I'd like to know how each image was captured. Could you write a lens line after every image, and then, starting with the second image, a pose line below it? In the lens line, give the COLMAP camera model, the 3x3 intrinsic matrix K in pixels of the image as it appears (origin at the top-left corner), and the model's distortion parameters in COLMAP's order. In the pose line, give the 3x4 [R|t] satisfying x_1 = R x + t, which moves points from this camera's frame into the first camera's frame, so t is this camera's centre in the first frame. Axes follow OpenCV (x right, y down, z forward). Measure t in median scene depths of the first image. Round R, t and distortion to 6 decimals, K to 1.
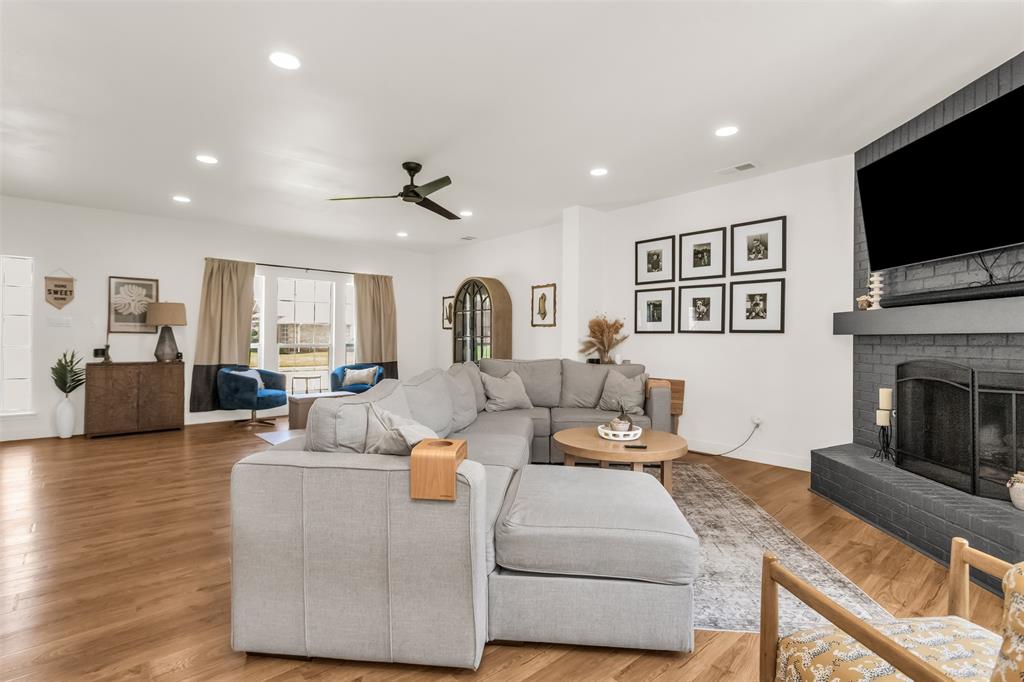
lens RADIAL K [[493.8, 0, 512.7], [0, 493.8, 337.6], [0, 0, 1]] dist [-0.002660, 0.004038]
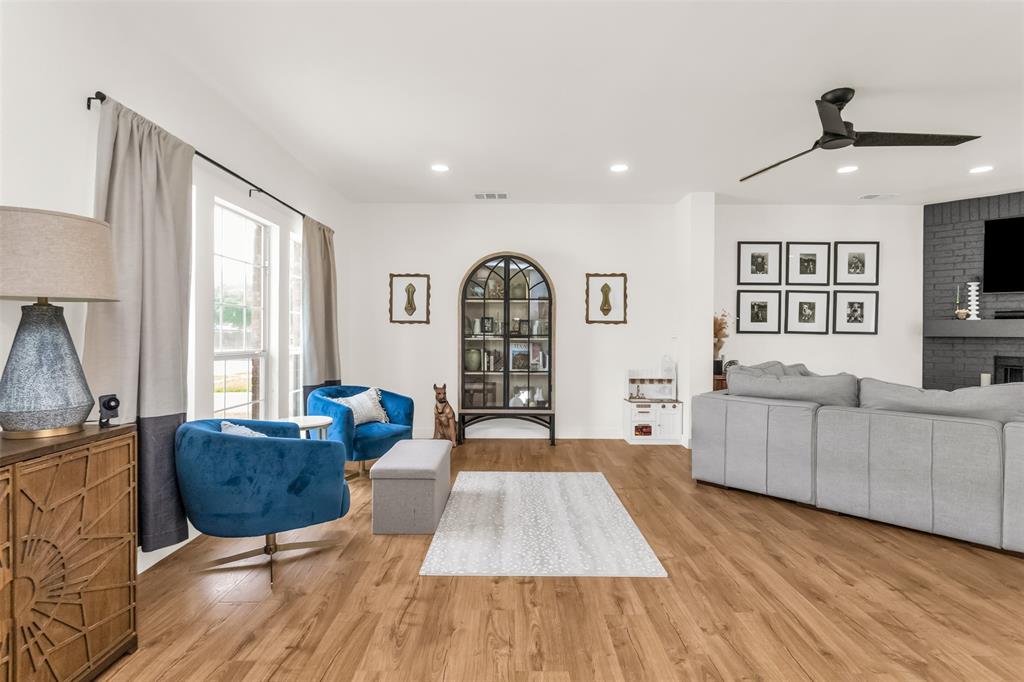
lens RADIAL K [[493.8, 0, 510.2], [0, 493.8, 336.4], [0, 0, 1]] dist [-0.002660, 0.004038]
pose [[0.661818, -0.005172, 0.749647, -0.923486], [-0.004802, 0.999926, 0.011137, -0.012854], [-0.749649, -0.010971, 0.661745, 0.788395]]
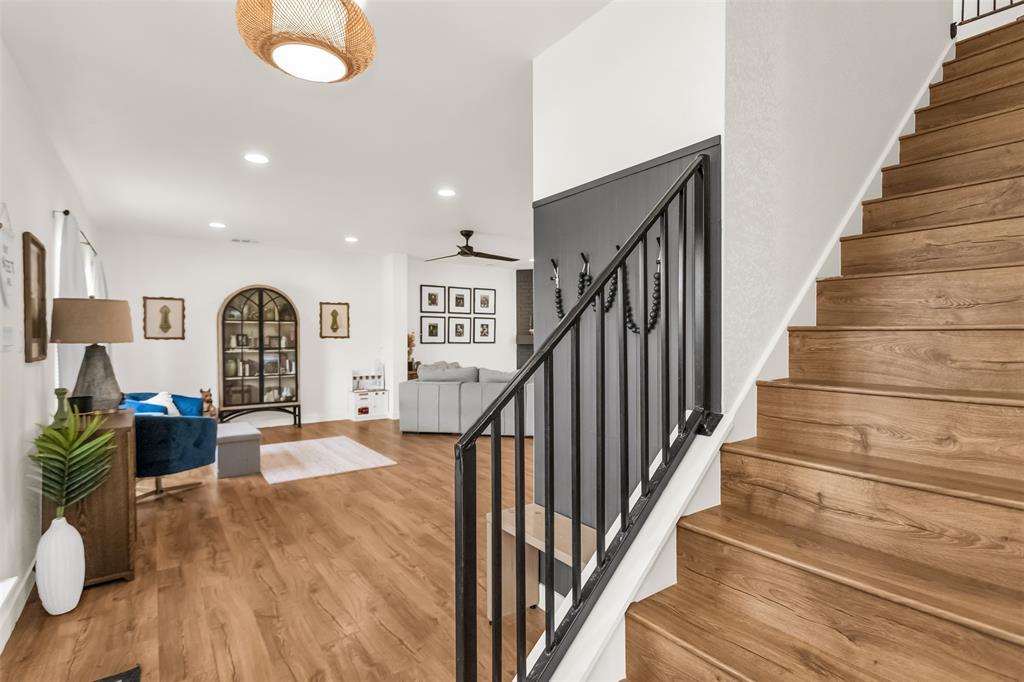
lens RADIAL K [[493.8, 0, 509.1], [0, 493.8, 345.7], [0, 0, 1]] dist [-0.002660, 0.004038]
pose [[0.098948, -0.022831, 0.994831, -1.463570], [-0.000747, 0.999735, 0.023018, -0.043888], [-0.995092, -0.003021, 0.098905, 0.656475]]
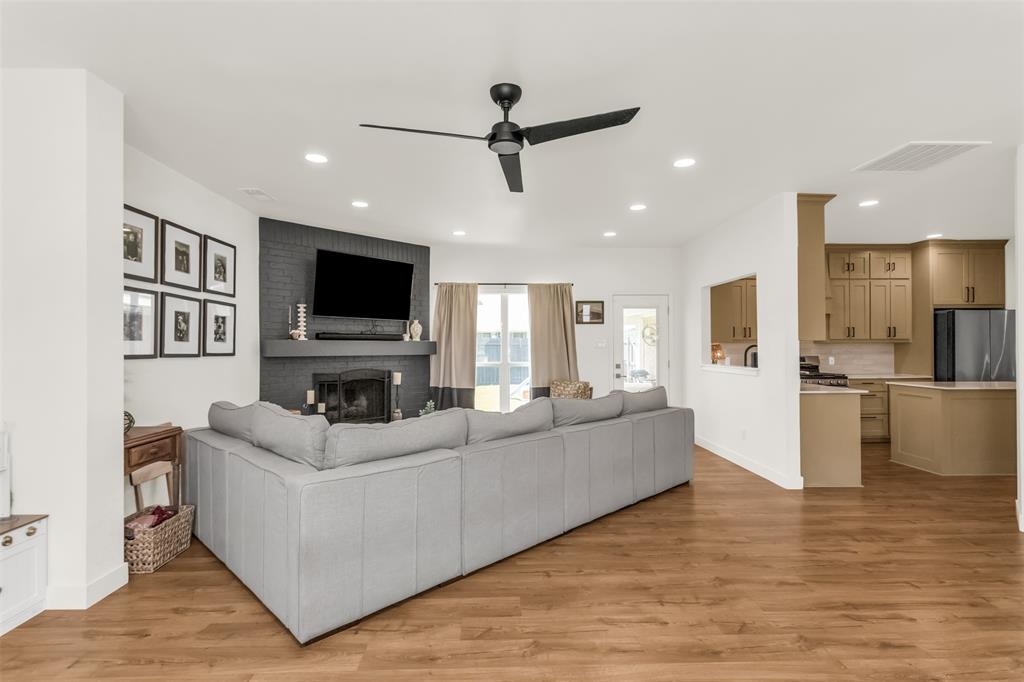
lens RADIAL K [[493.8, 0, 508.8], [0, 493.8, 343.8], [0, 0, 1]] dist [-0.002660, 0.004038]
pose [[-0.770273, -0.001889, 0.637711, -0.532721], [-0.006055, 0.999972, -0.004351, -0.030895], [-0.637685, -0.007213, -0.770263, 1.311391]]
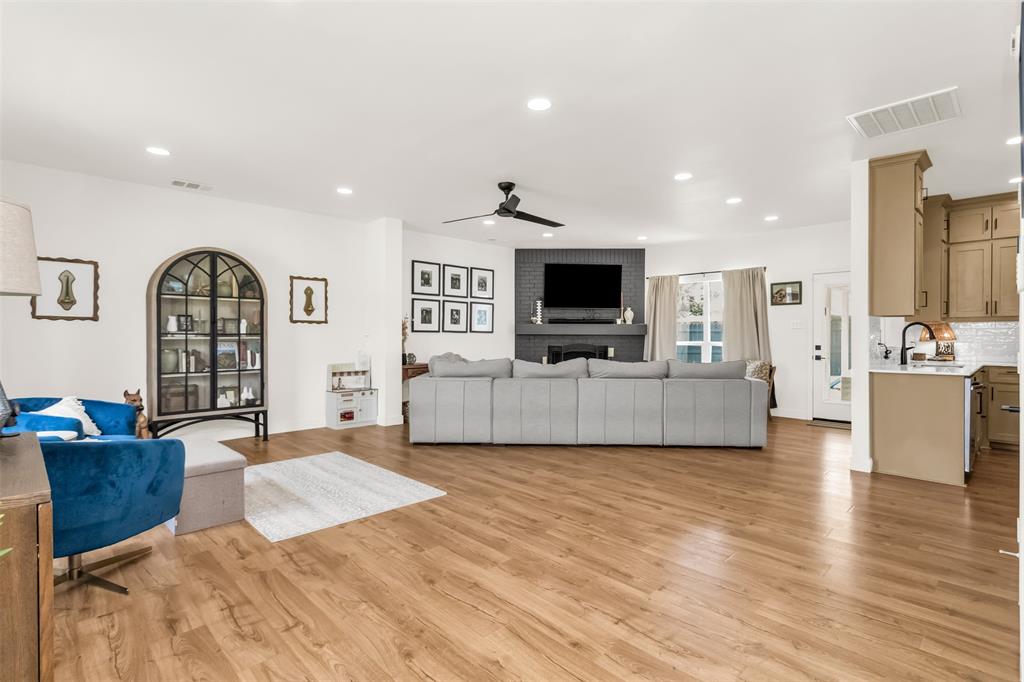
lens RADIAL K [[493.8, 0, 511.9], [0, 493.8, 336.3], [0, 0, 1]] dist [-0.002660, 0.004038]
pose [[-0.055491, -0.008597, 0.998422, -1.191074], [-0.006697, 0.999944, 0.008238, -0.011472], [-0.998437, -0.006230, -0.055546, 0.938028]]
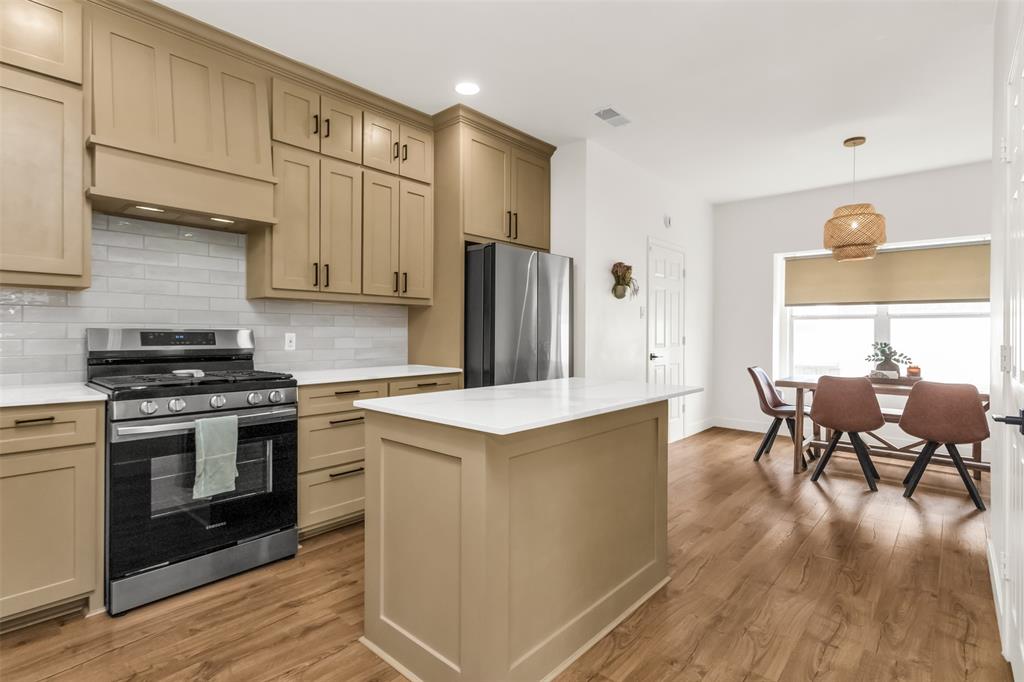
lens RADIAL K [[493.8, 0, 509.7], [0, 493.8, 334.0], [0, 0, 1]] dist [-0.002660, 0.004038]
pose [[-0.993753, -0.012083, -0.110945, -0.552737], [-0.011948, 0.999927, -0.001879, -0.004826], [0.110960, -0.000541, -0.993825, 0.262299]]
